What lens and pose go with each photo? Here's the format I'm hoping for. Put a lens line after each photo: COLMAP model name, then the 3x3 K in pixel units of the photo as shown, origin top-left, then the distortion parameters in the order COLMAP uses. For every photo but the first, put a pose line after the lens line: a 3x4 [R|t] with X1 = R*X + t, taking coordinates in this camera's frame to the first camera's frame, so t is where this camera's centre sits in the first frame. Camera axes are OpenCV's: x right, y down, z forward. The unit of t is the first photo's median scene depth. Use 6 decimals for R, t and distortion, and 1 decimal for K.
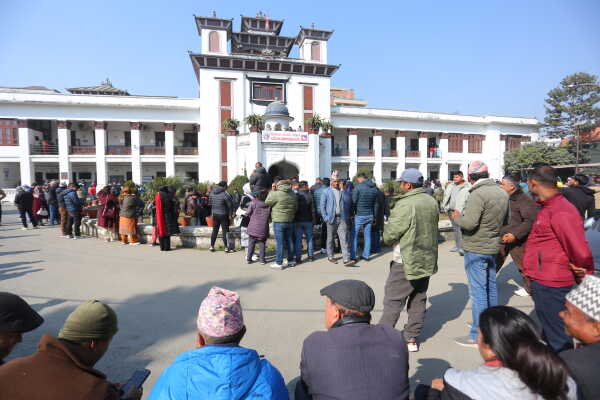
lens RADIAL K [[289.8, 0, 301.7], [0, 289.8, 197.3], [0, 0, 1]] dist [-0.065989, 0.024407]
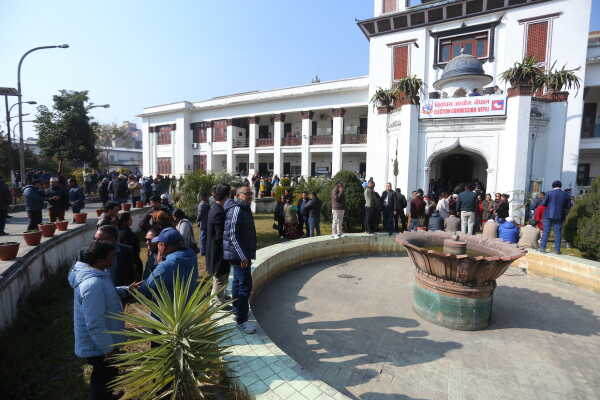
lens RADIAL K [[289.8, 0, 302.0], [0, 289.8, 196.6], [0, 0, 1]] dist [-0.065989, 0.024407]
pose [[0.736082, 0.079217, -0.672241, 0.078397], [-0.058726, 0.996857, 0.053167, -0.023882], [0.674341, 0.000343, 0.738420, 0.238302]]
